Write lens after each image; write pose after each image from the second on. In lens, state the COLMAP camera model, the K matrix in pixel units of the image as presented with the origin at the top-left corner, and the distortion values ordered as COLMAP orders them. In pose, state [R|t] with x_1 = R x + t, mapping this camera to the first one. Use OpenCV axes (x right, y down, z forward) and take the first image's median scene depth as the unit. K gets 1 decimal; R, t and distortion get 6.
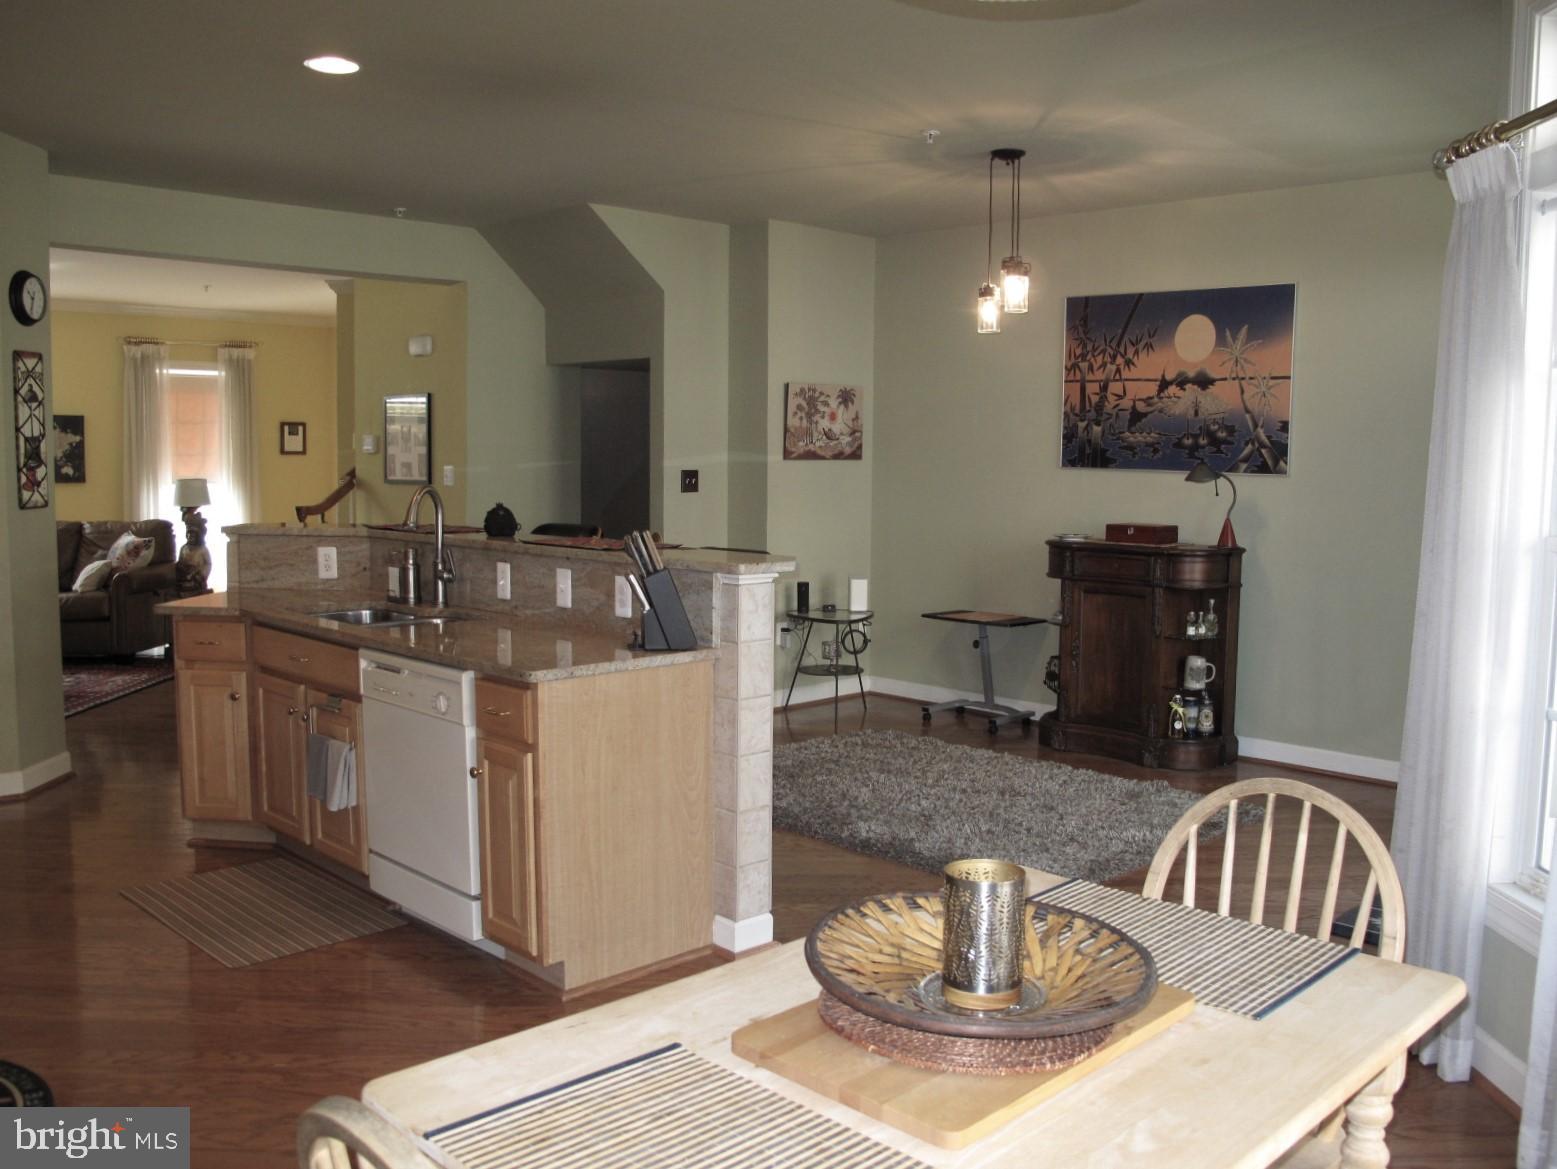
lens RADIAL K [[1332.2, 0, 766.0], [0, 1332.2, 595.9], [0, 0, 1]] dist [-0.134748, 0.093617]
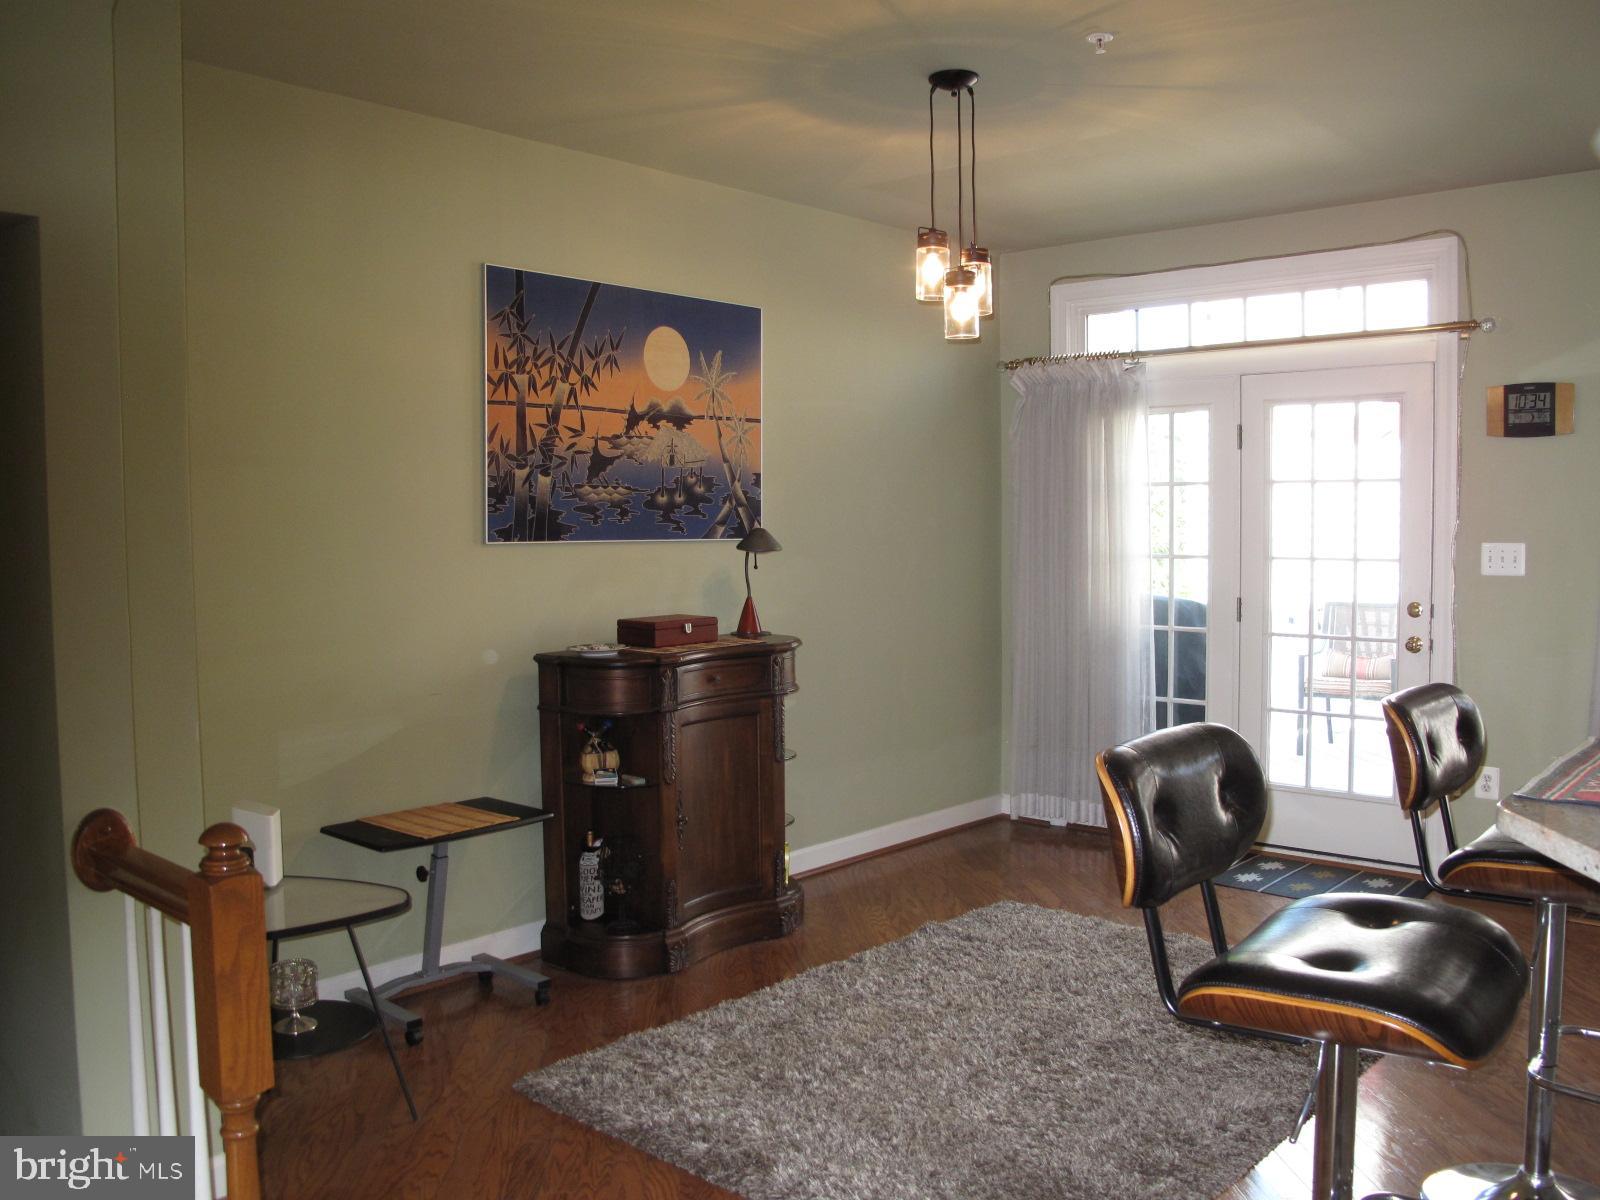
lens RADIAL K [[1369.0, 0, 800.2], [0, 1369.0, 602.8], [0, 0, 1]] dist [-0.134748, 0.093617]
pose [[-0.072136, -0.075162, 0.994559, -0.427861], [0.113577, 0.990051, 0.083059, -0.111066], [-0.990907, 0.118951, -0.062882, 0.945842]]
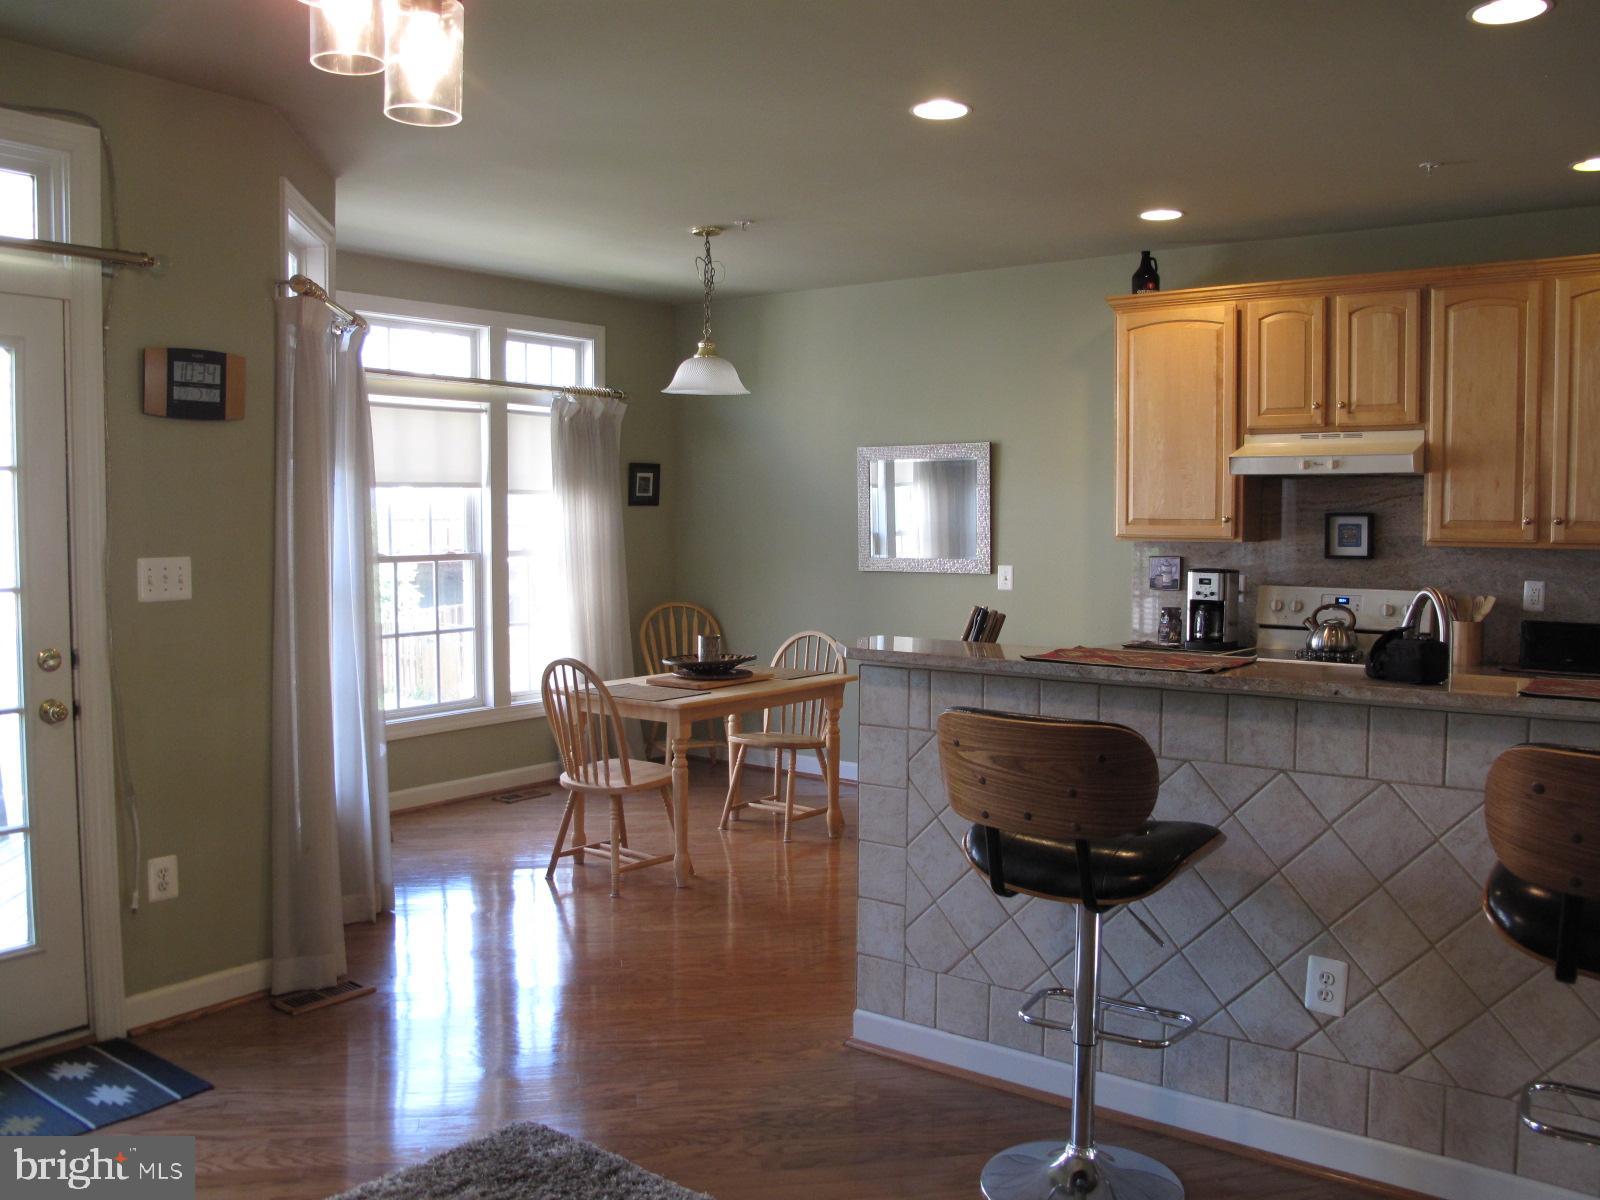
lens RADIAL K [[1369.0, 0, 800.8], [0, 1369.0, 593.8], [0, 0, 1]] dist [-0.134748, 0.093617]
pose [[-0.987272, -0.009182, -0.158776, 0.117177], [-0.035017, 0.986382, 0.160699, -0.122537], [0.155138, 0.164213, -0.974149, 1.097791]]
